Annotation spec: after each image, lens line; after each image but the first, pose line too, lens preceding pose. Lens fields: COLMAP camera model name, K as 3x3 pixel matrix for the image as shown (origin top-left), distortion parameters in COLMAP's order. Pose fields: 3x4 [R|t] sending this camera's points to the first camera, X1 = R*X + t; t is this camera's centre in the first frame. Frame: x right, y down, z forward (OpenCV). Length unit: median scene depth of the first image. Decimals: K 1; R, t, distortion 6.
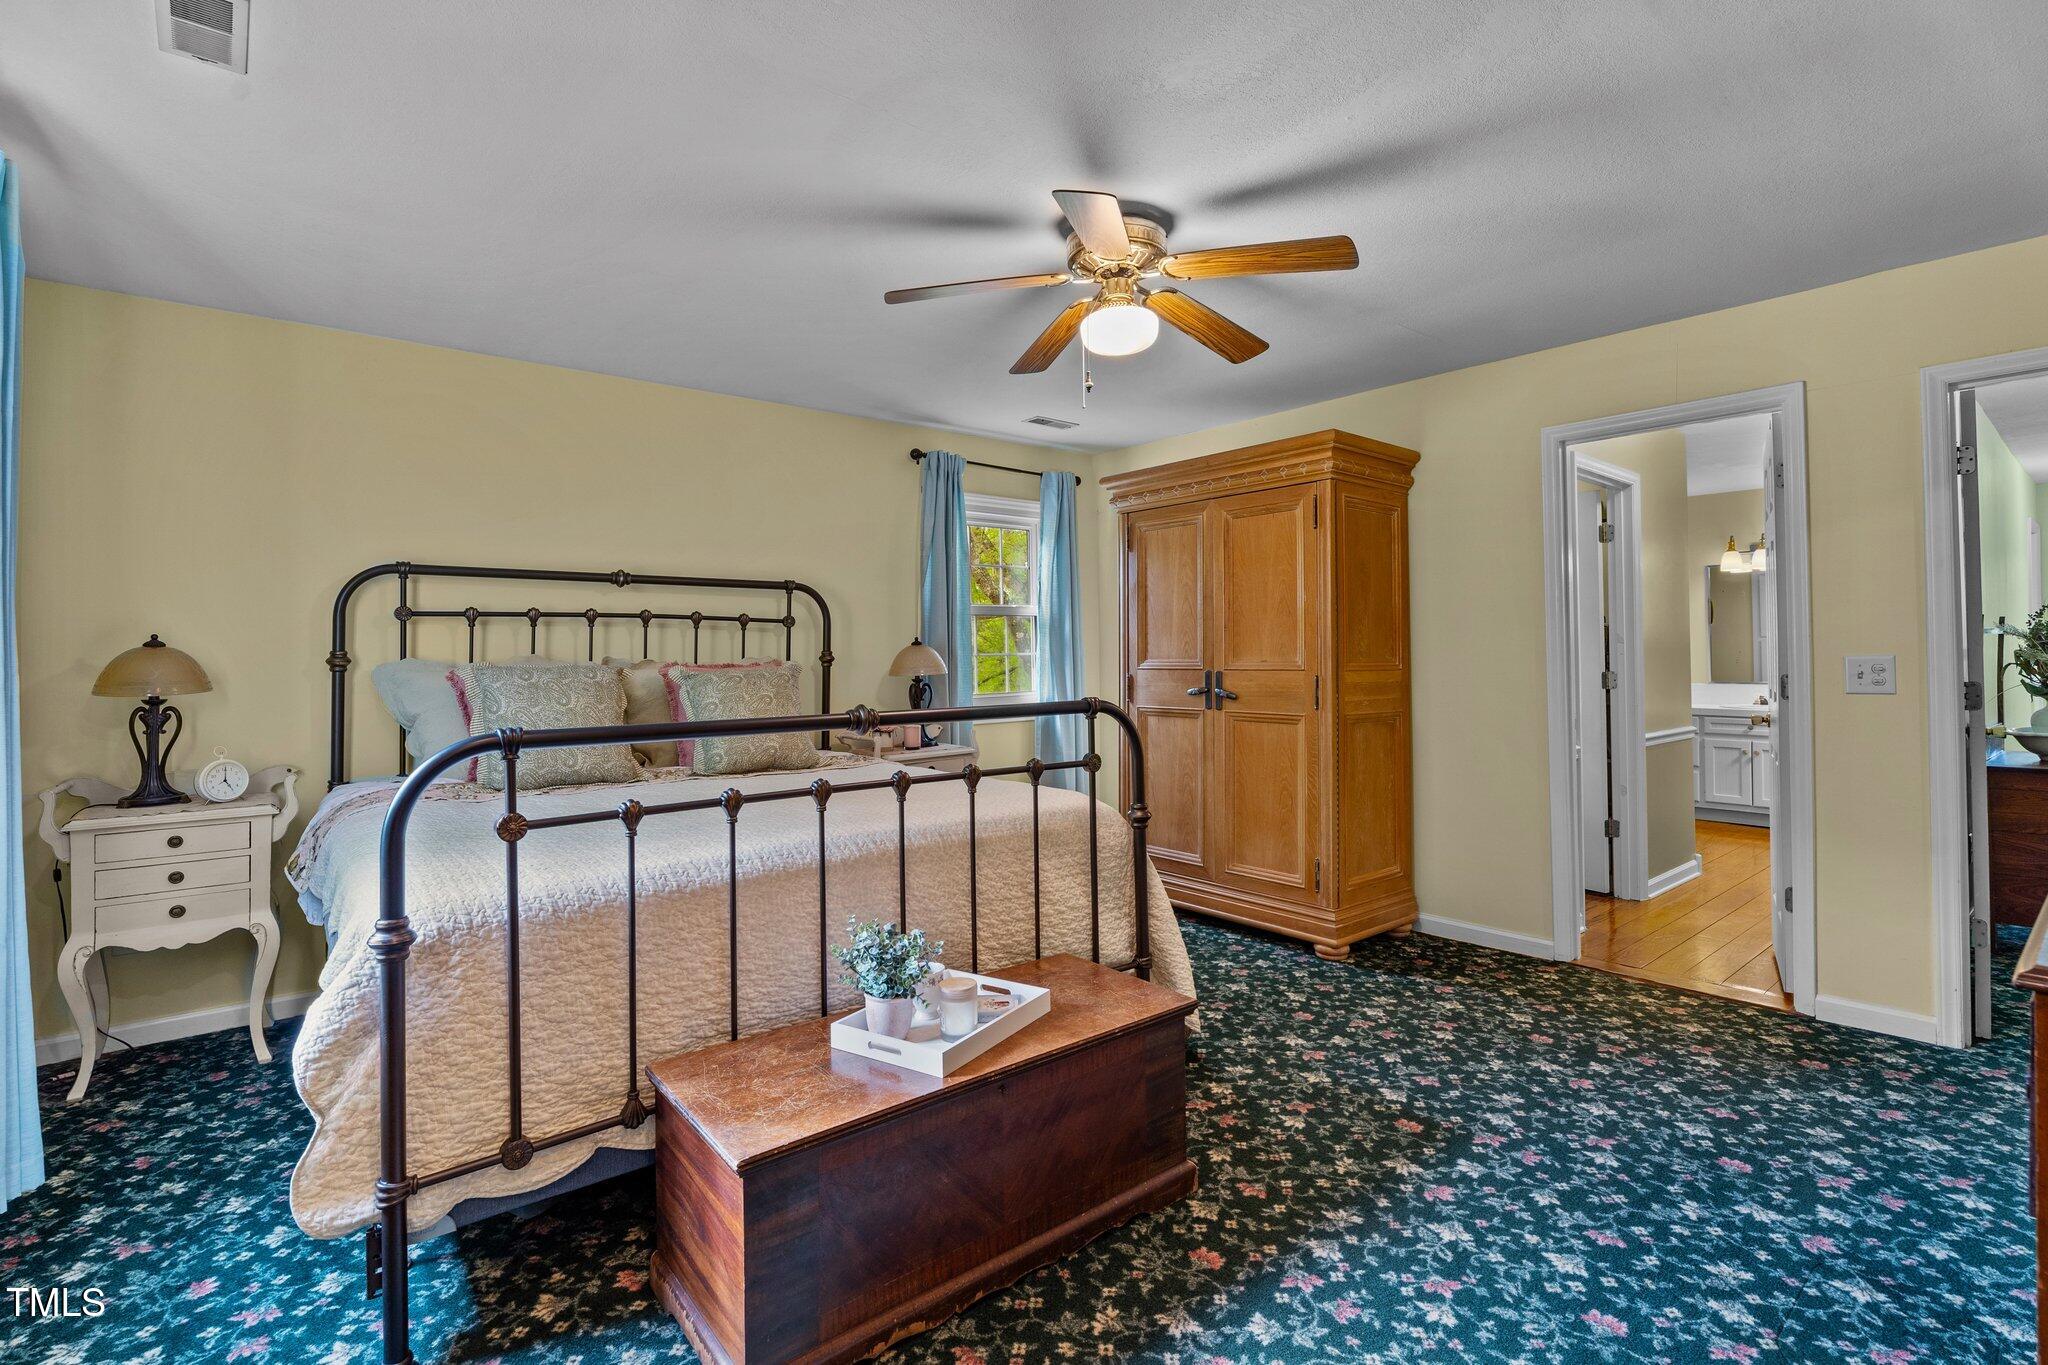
lens RADIAL K [[971.4, 0, 1028.4], [0, 971.4, 682.6], [0, 0, 1]] dist [0.003346, -0.000035]
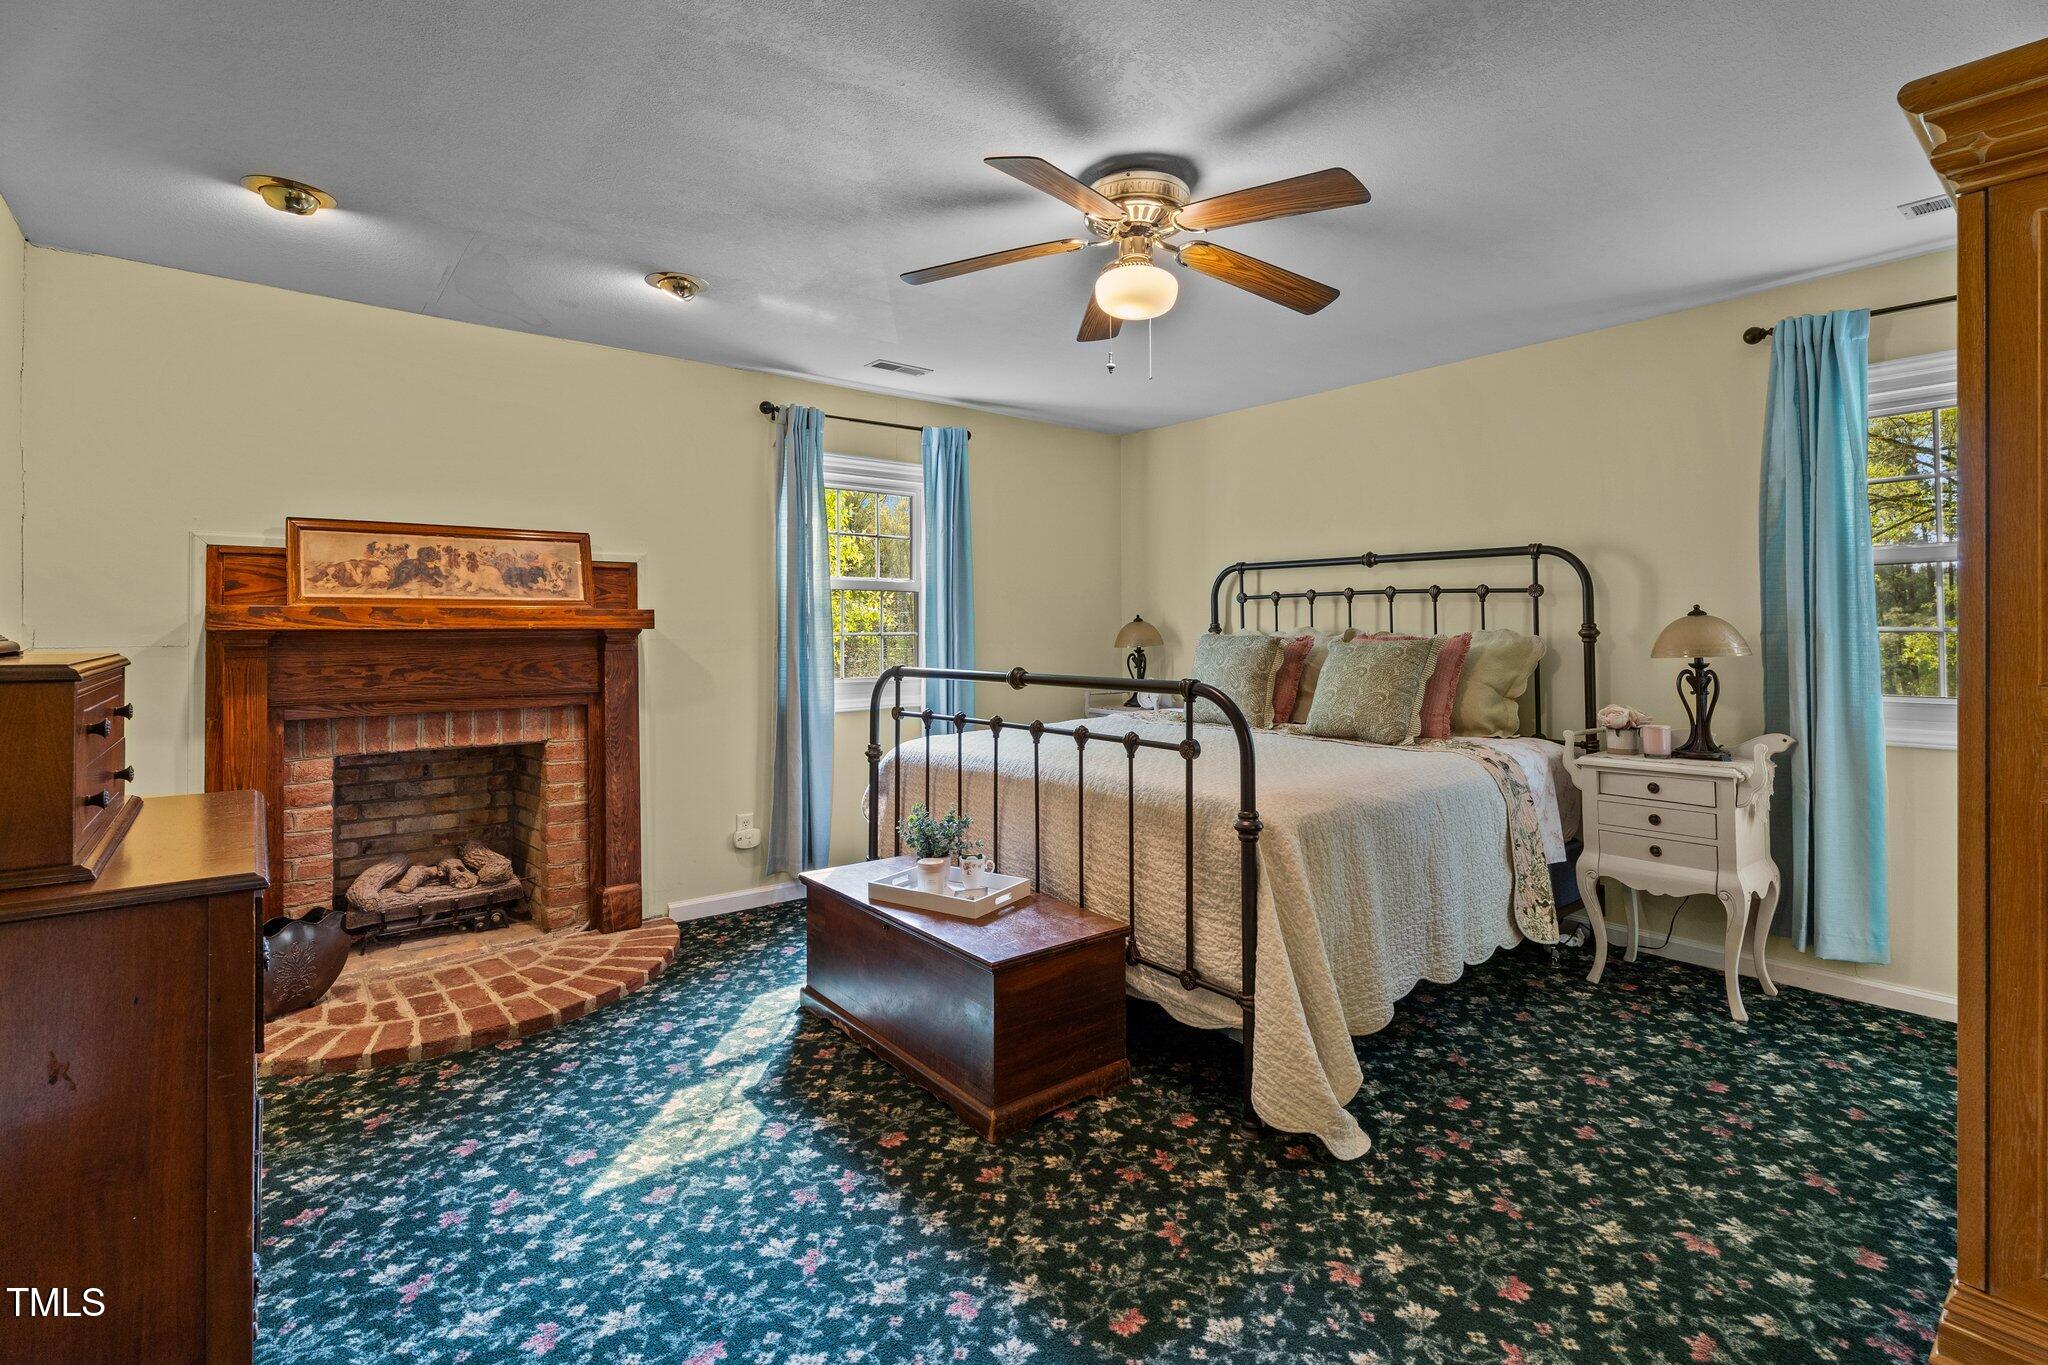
lens RADIAL K [[947.5, 0, 1024.7], [0, 947.5, 617.2], [0, 0, 1]] dist [0.079857, -0.047157]
pose [[-0.040169, -0.016368, -0.999059, 1.318228], [-0.016125, 0.999746, -0.015731, -0.035238], [0.999063, 0.015478, -0.040423, 1.146475]]
